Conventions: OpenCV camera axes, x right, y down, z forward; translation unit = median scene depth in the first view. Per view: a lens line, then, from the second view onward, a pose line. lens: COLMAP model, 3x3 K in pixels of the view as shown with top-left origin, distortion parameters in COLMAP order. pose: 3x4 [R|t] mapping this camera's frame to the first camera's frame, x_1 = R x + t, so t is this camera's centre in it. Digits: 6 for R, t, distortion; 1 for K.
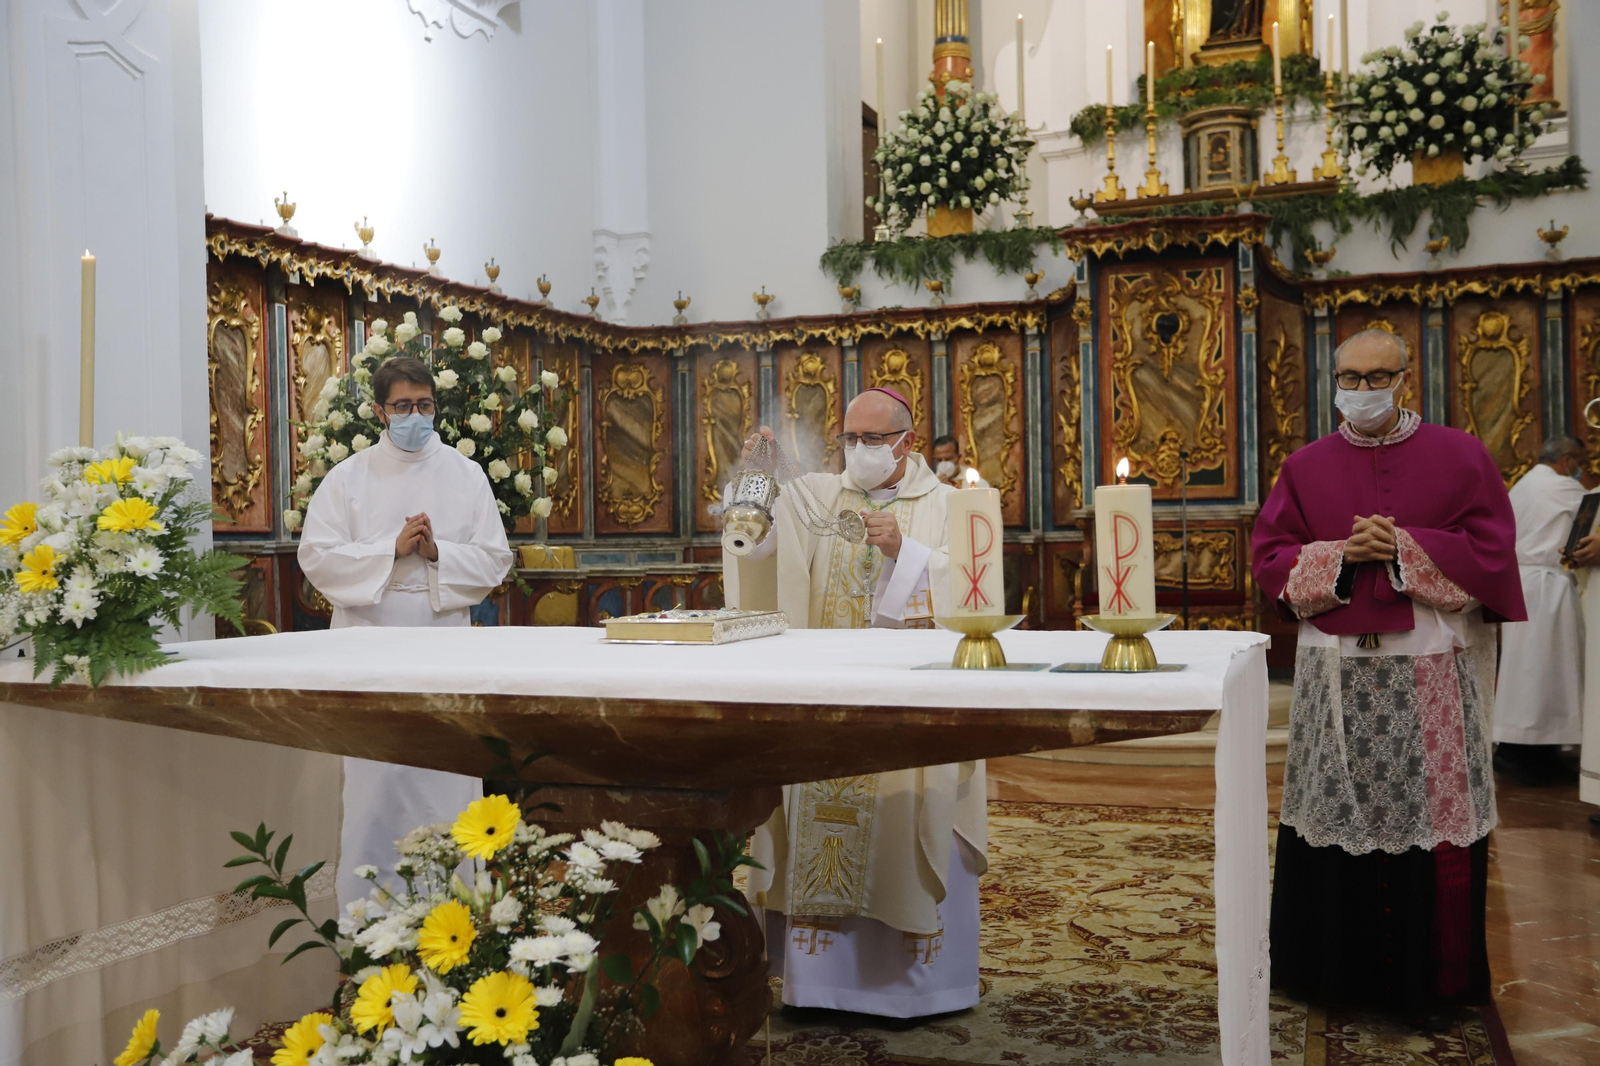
lens RADIAL K [[1535.9, 0, 798.3], [0, 1535.9, 532.6], [0, 0, 1]] dist [-0.002703, 0.098366]
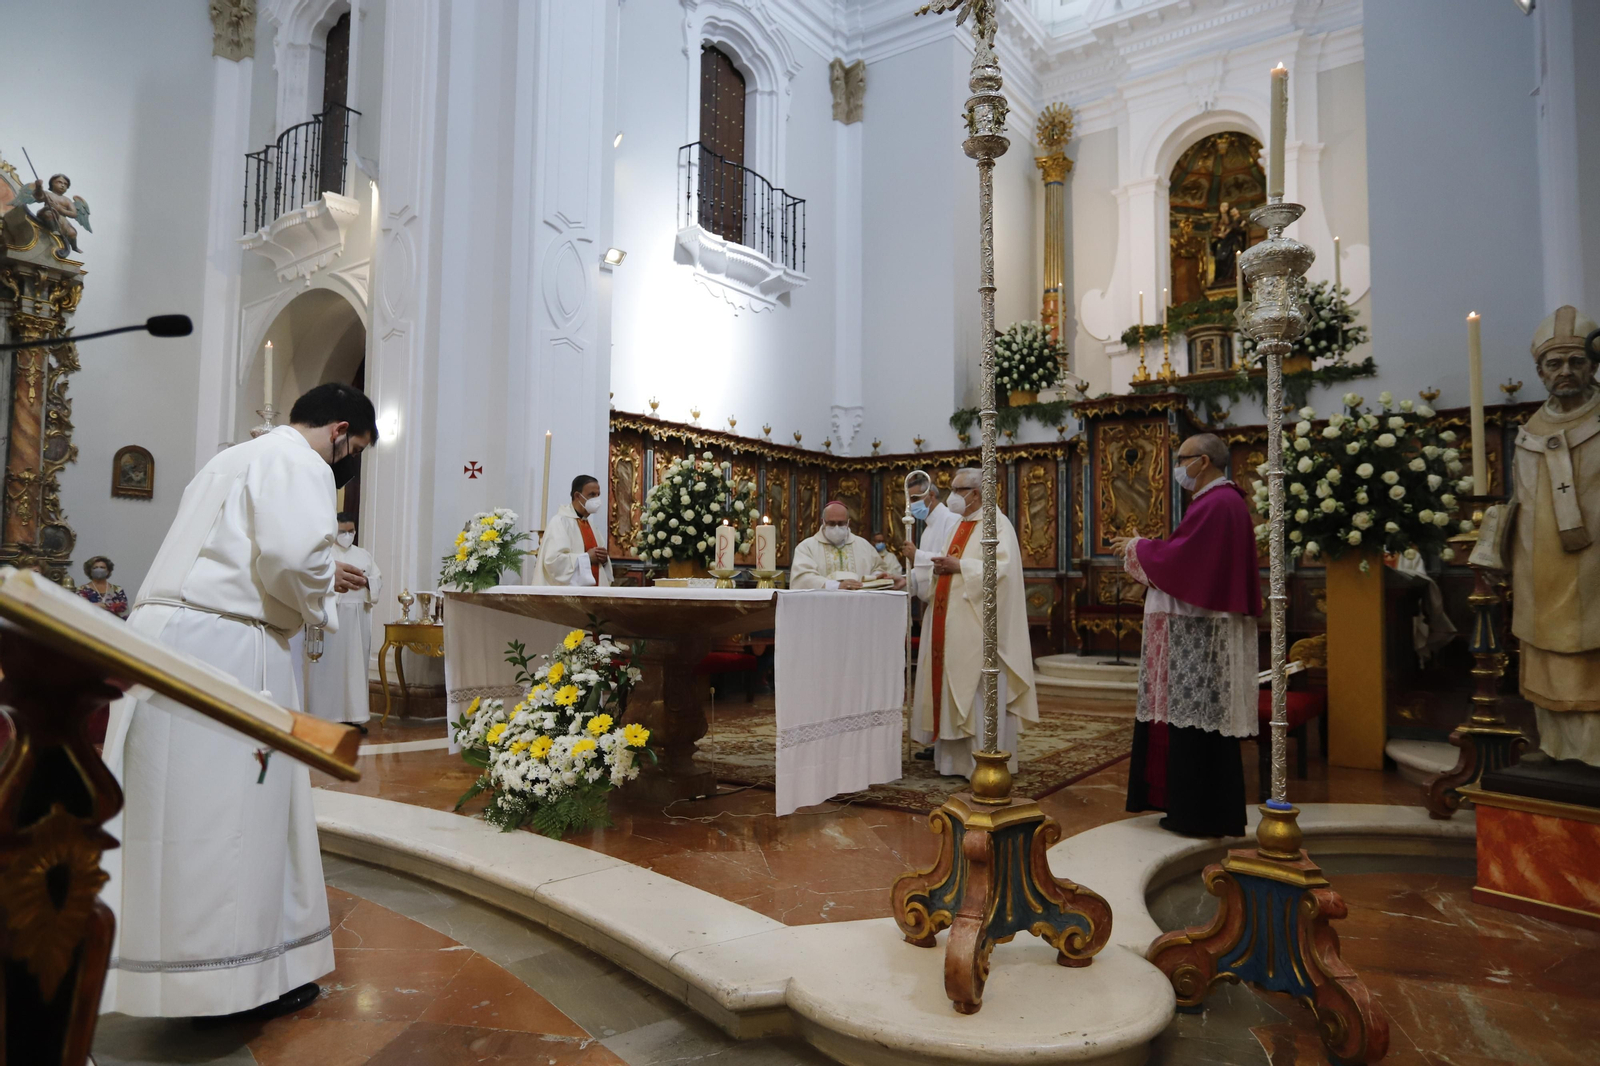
lens RADIAL K [[972.3, 0, 800.0], [0, 972.3, 533.0], [0, 0, 1]] dist [-0.075826, 0.067020]
pose [[0.964600, 0.011992, -0.263445, 0.165351], [-0.024841, 0.998656, -0.045494, 0.014119], [0.262545, 0.050428, 0.963601, -0.162462]]
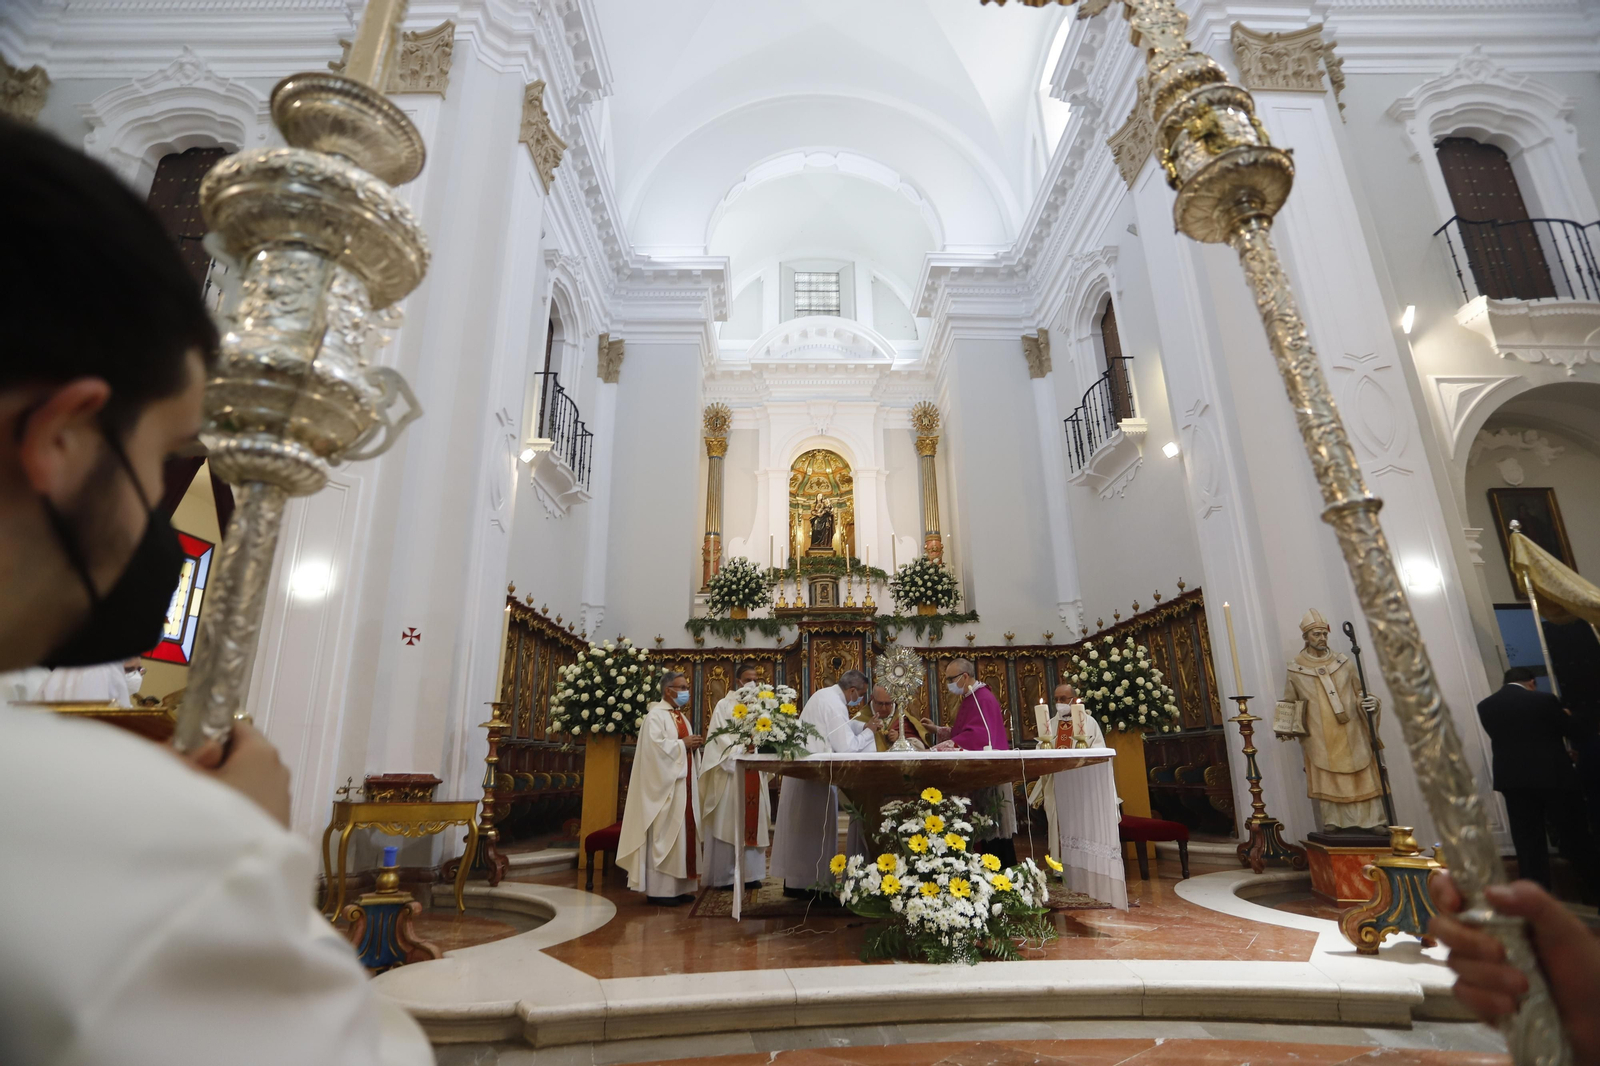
lens RADIAL K [[779.0, 0, 805.6], [0, 779.0, 533.2], [0, 0, 1]] dist [-0.088421, 0.048134]
pose [[0.926984, 0.115826, 0.356771, -0.280765], [-0.008430, 0.957324, -0.288893, 0.029283], [-0.375007, 0.264791, 0.888400, -0.156208]]
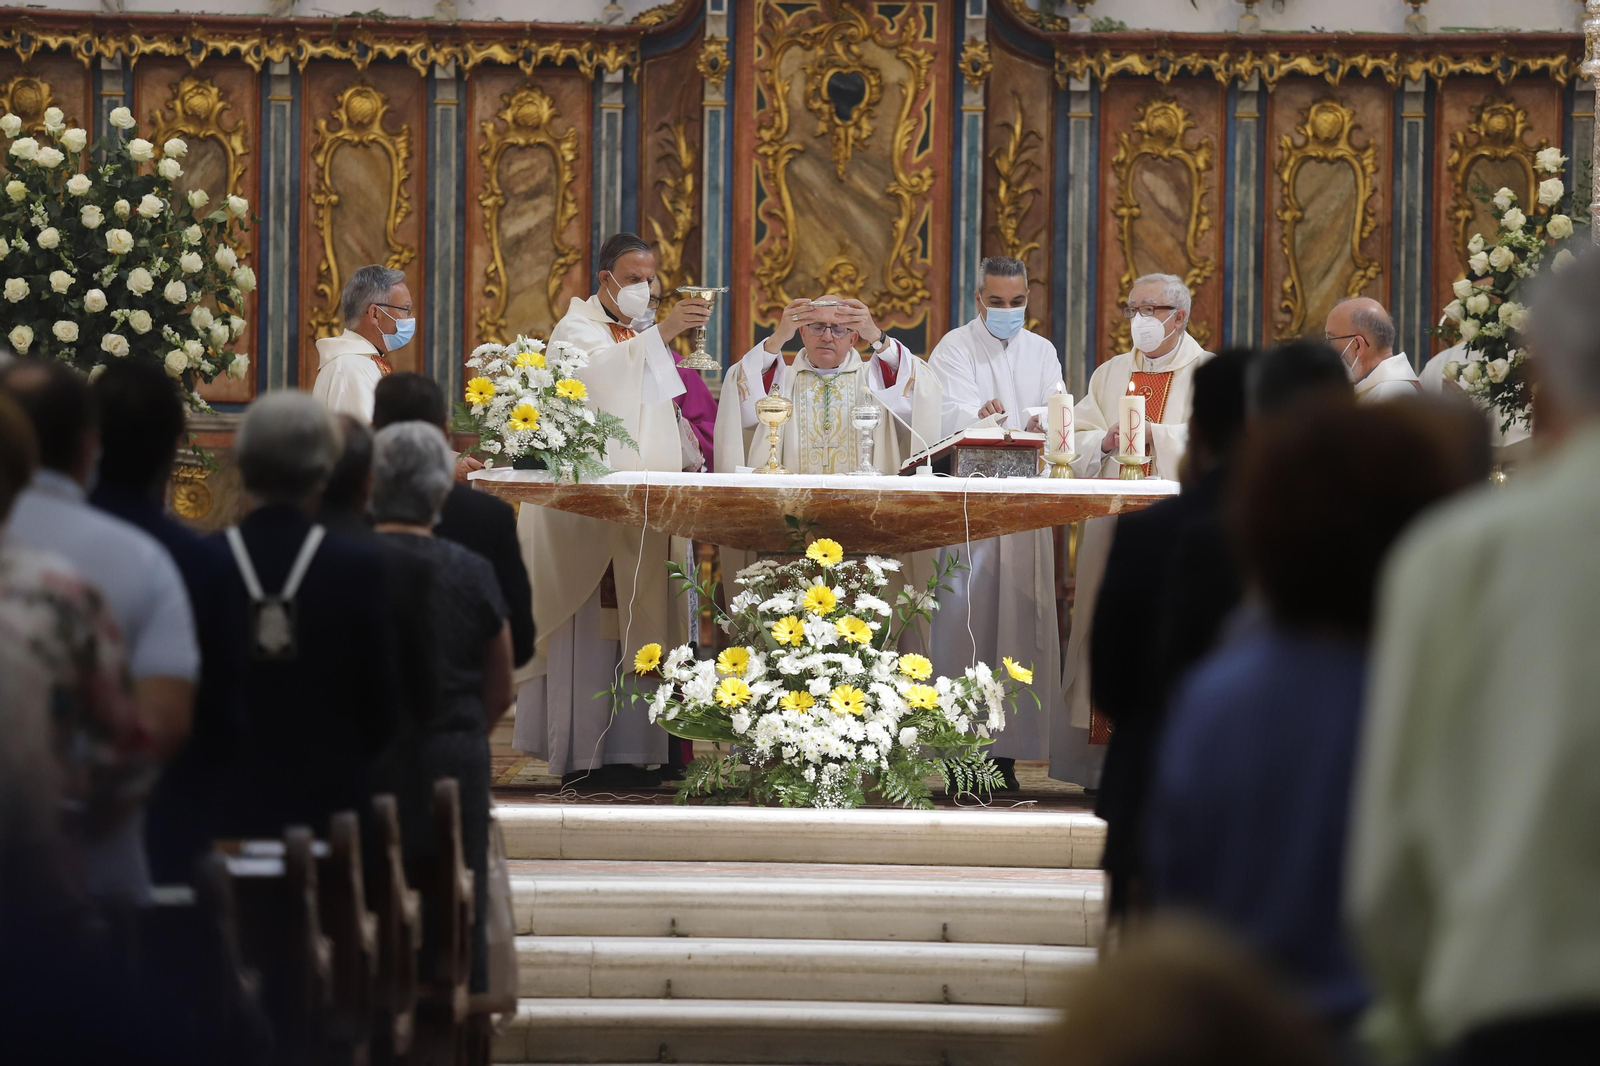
lens RADIAL K [[8714.1, 0, 795.0], [0, 8714.1, 533.1], [0, 0, 1]] dist [1.460251, 14.402127]
pose [[0.937701, 0.030204, 0.346128, -0.983842], [-0.033896, 0.999415, 0.004618, 0.026595], [-0.345786, -0.016062, 0.938176, -2.276766]]
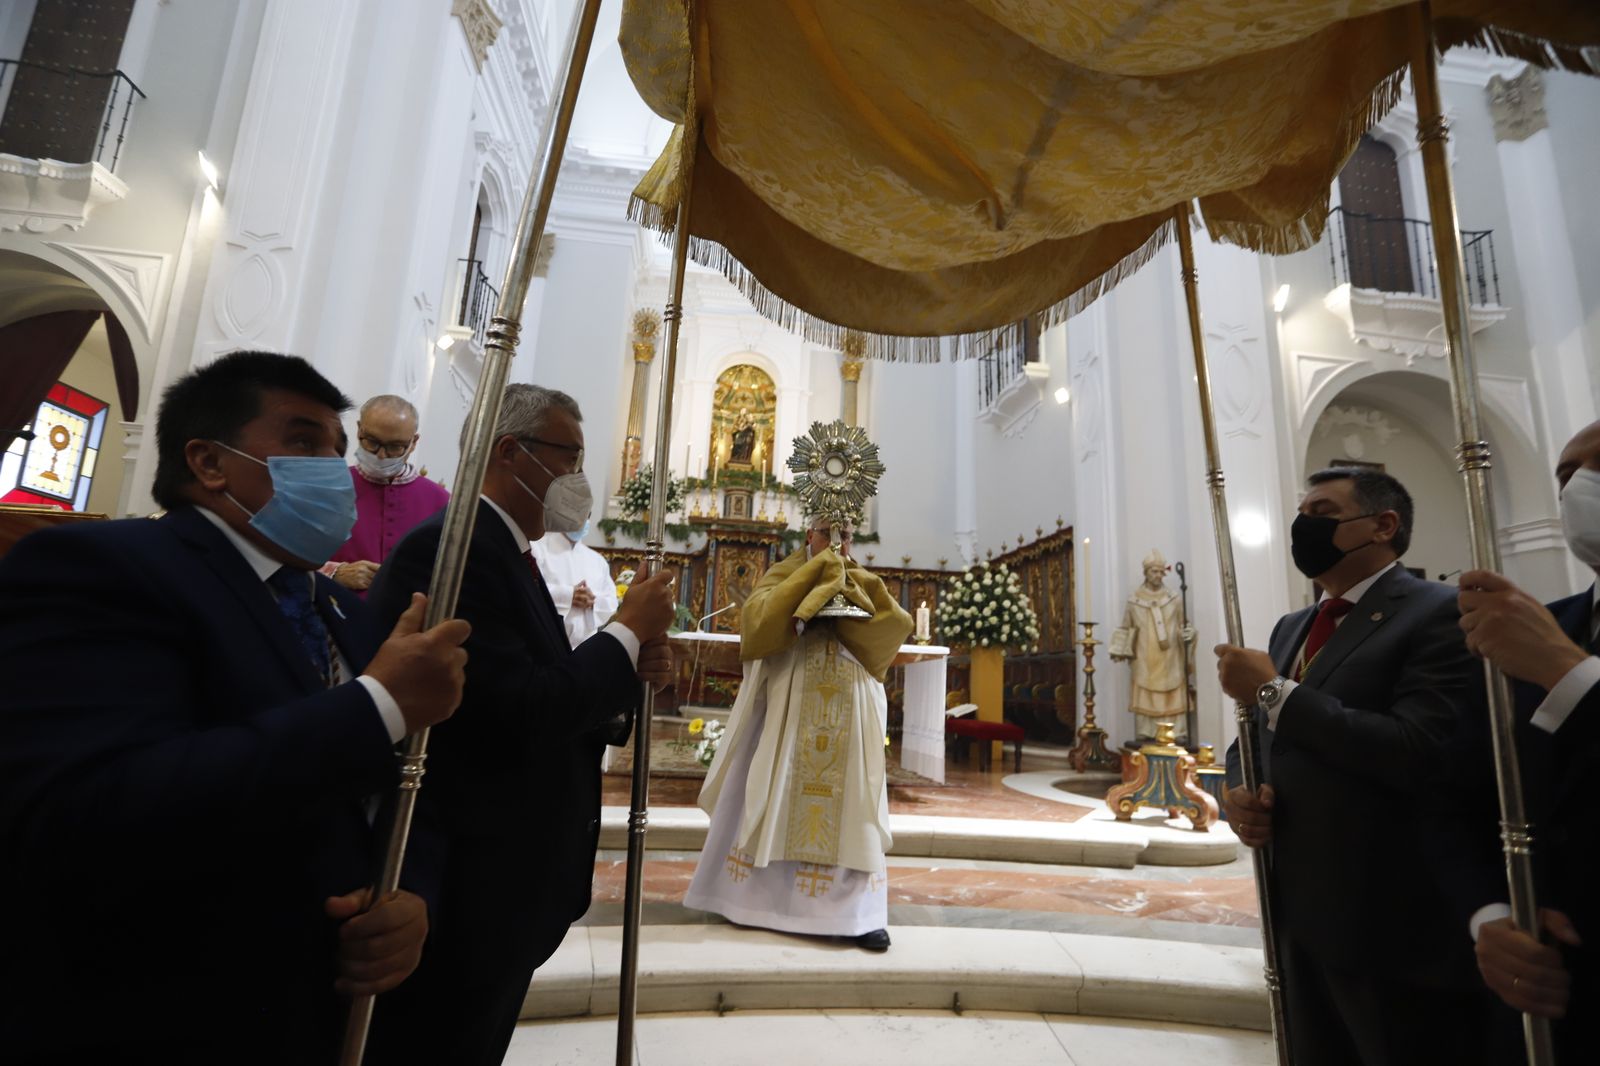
lens RADIAL K [[779.0, 0, 805.6], [0, 779.0, 533.2], [0, 0, 1]] dist [-0.088421, 0.048134]
pose [[0.879053, 0.149640, 0.452631, -0.271667], [-0.067555, 0.978978, -0.192452, 0.050217], [-0.471914, 0.138598, 0.870682, -0.212081]]
